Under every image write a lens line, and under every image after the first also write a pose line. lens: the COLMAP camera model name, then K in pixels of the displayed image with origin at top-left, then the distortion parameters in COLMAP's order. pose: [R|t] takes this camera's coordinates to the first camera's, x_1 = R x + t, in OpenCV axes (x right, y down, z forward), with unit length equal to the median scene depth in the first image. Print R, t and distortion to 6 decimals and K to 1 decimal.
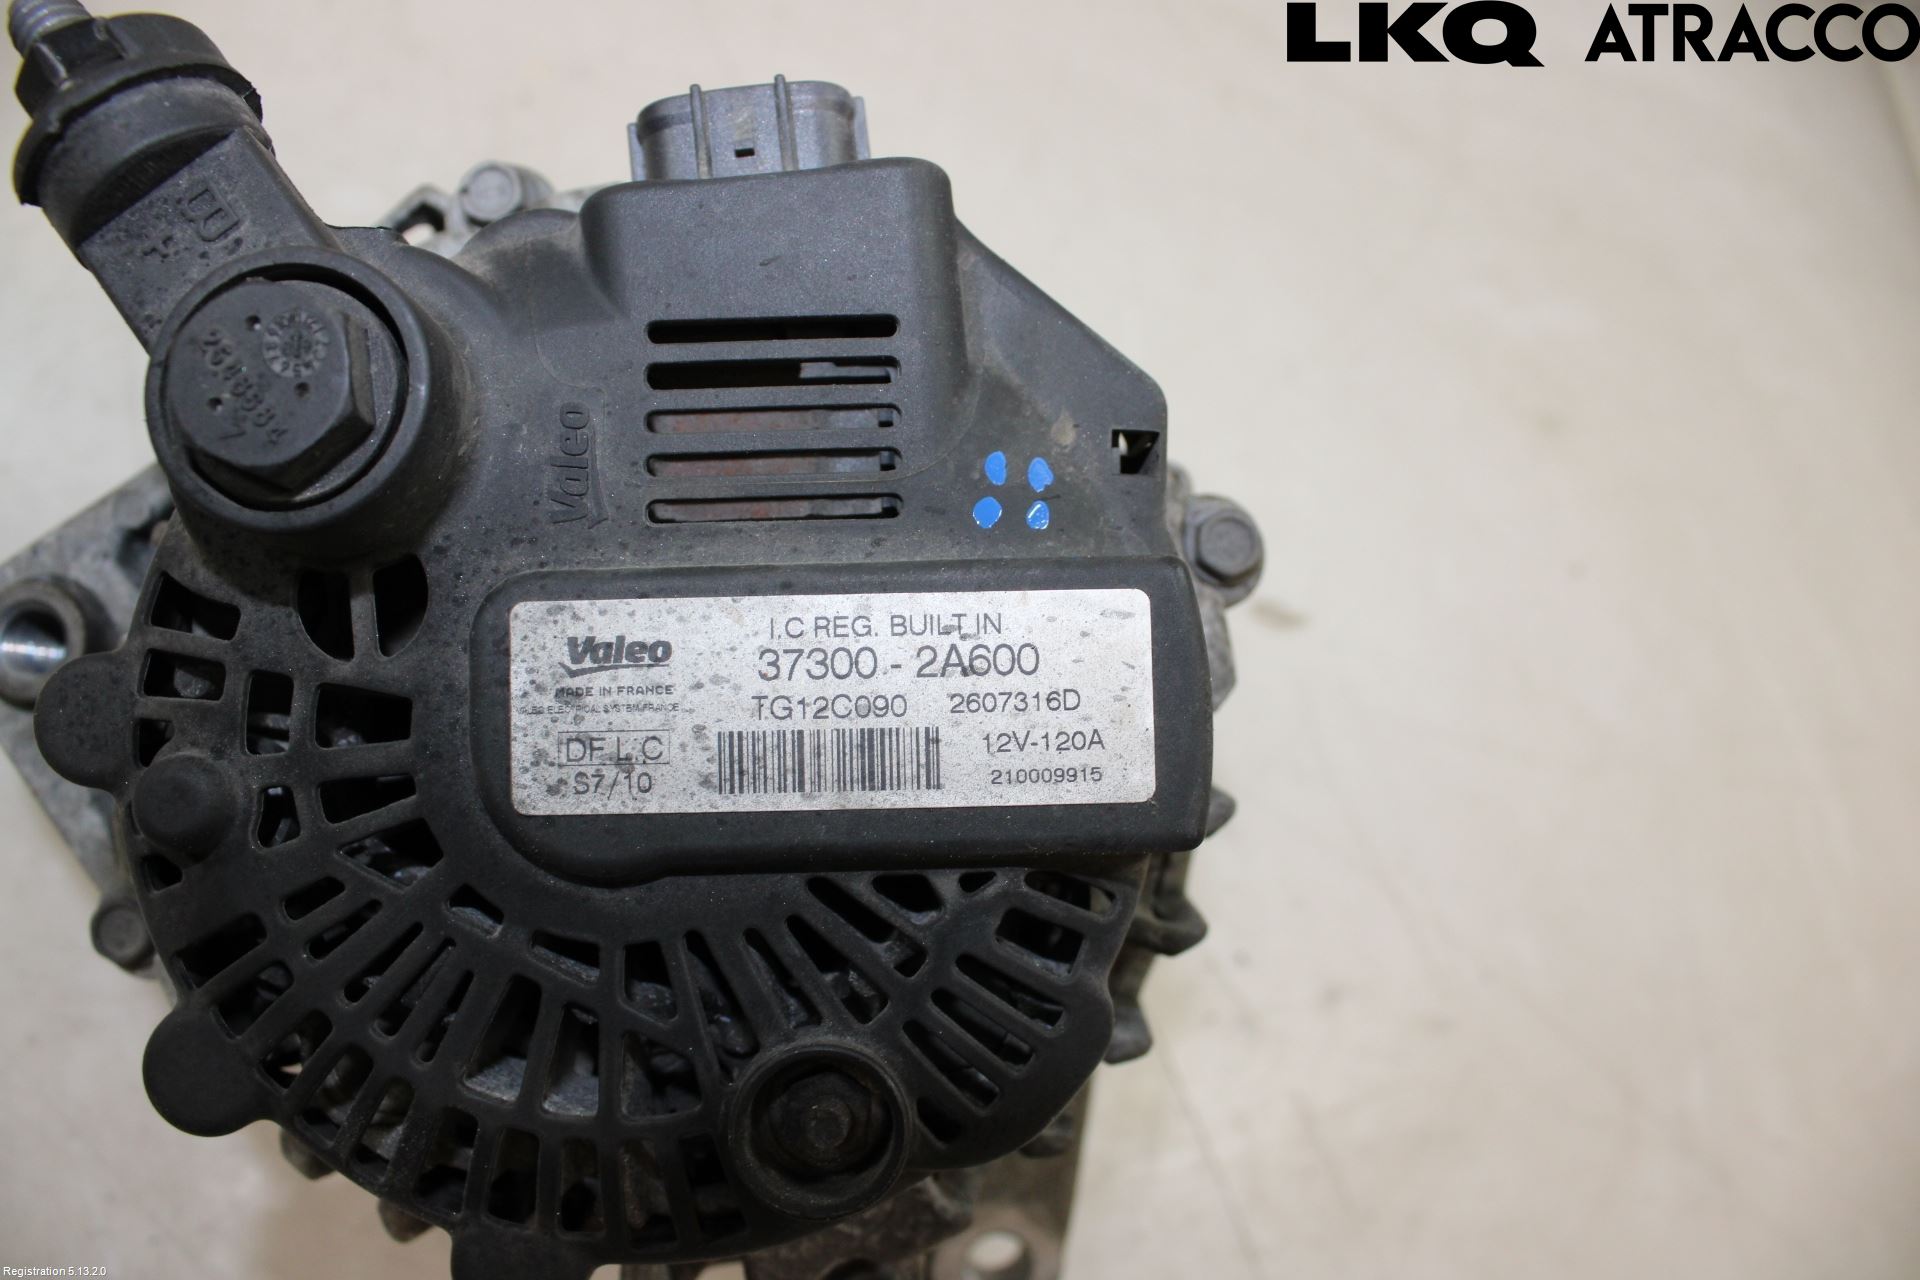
lens RADIAL K [[1568.6, 0, 955.4], [0, 1568.6, 661.8], [0, 0, 1]] dist [-0.168615, 0.137314]
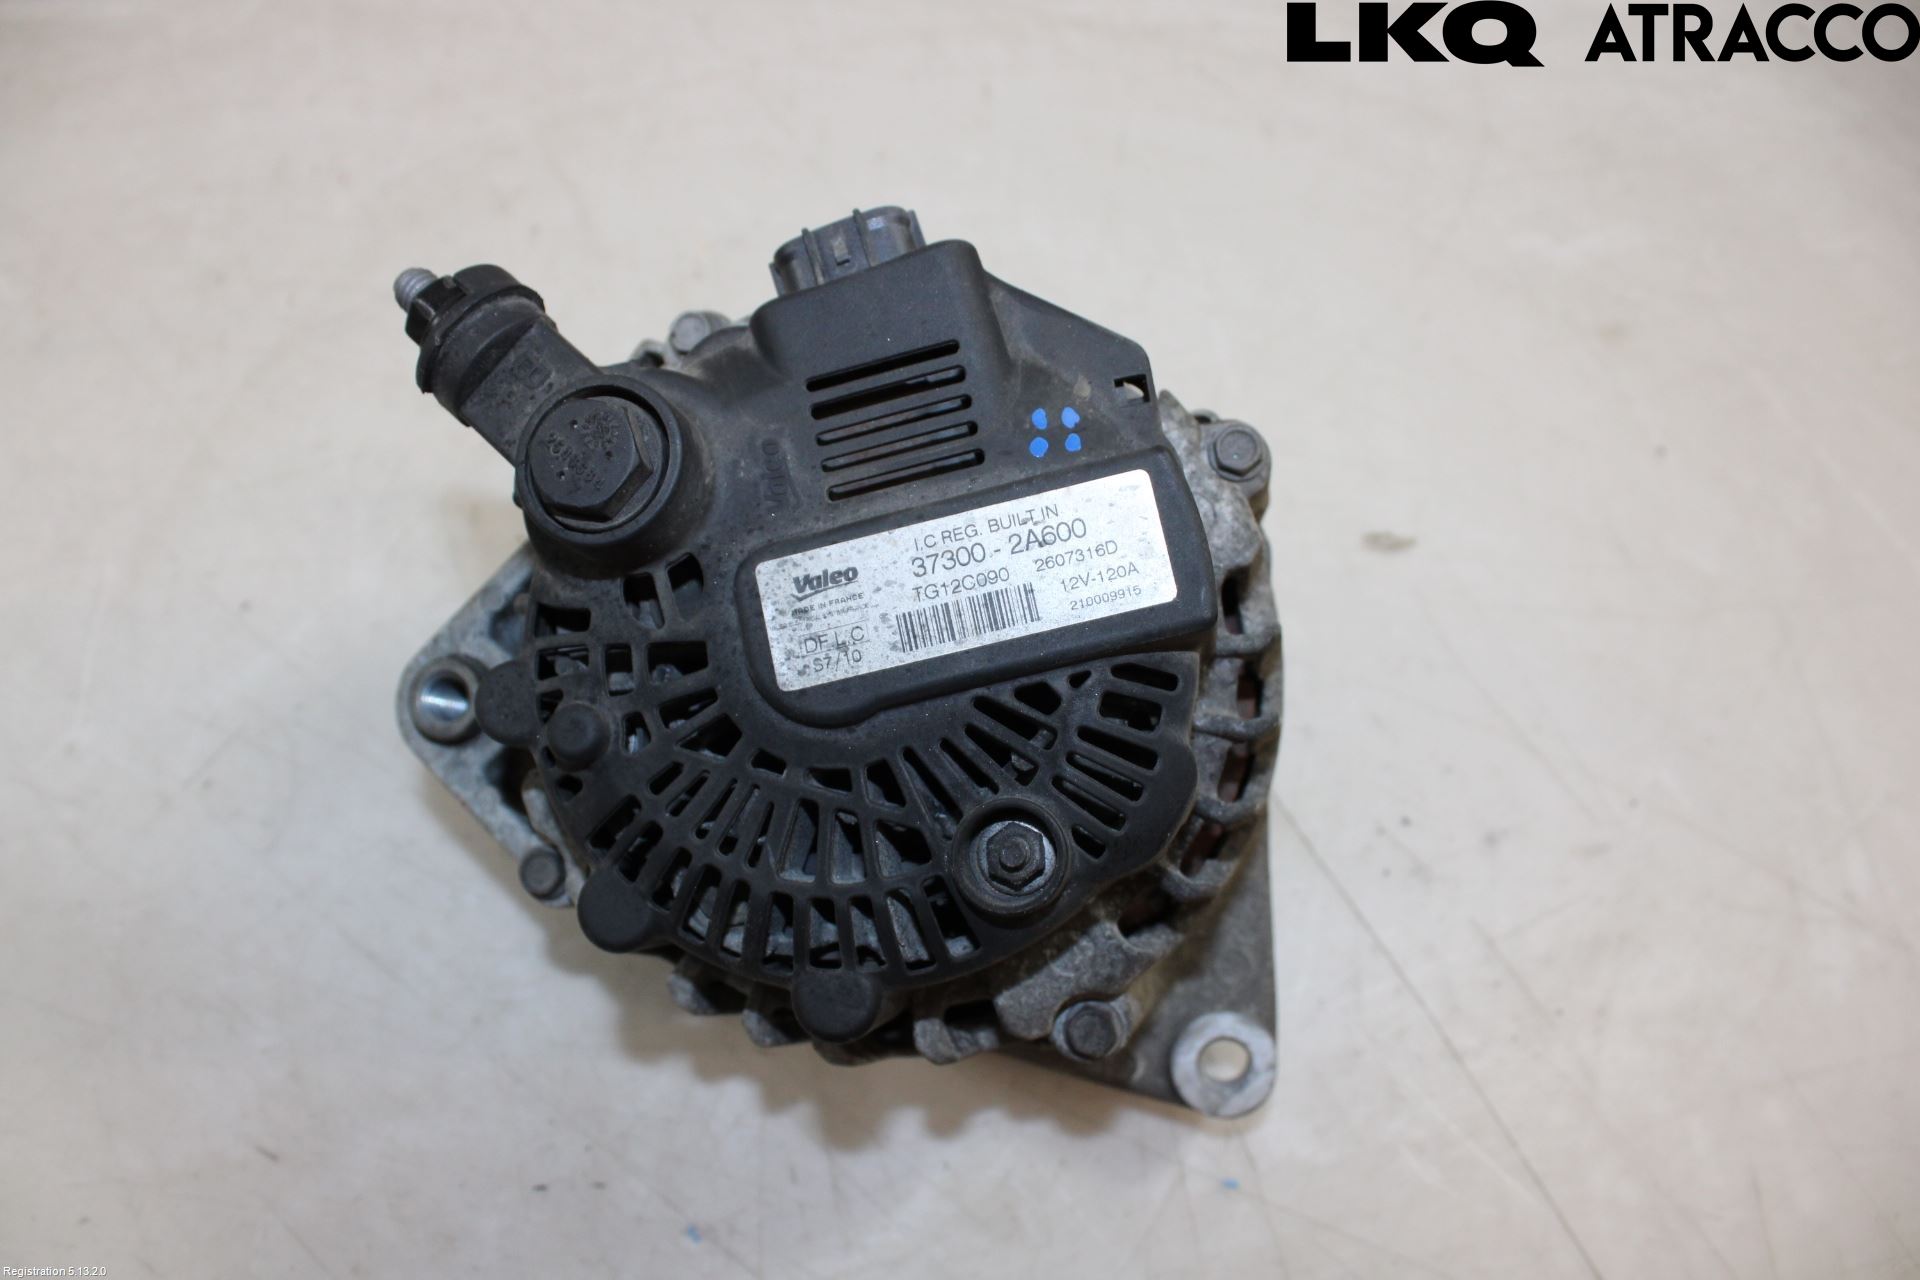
lens RADIAL K [[1641.6, 0, 960.0], [0, 1641.6, 640.0], [0, 0, 1]] dist [-0.114368, 0.002607]
pose [[0.965173, -0.213117, -0.151732, 0.156074], [0.198479, 0.974355, -0.106010, 0.256123], [0.170433, 0.072202, 0.982720, -0.613699]]
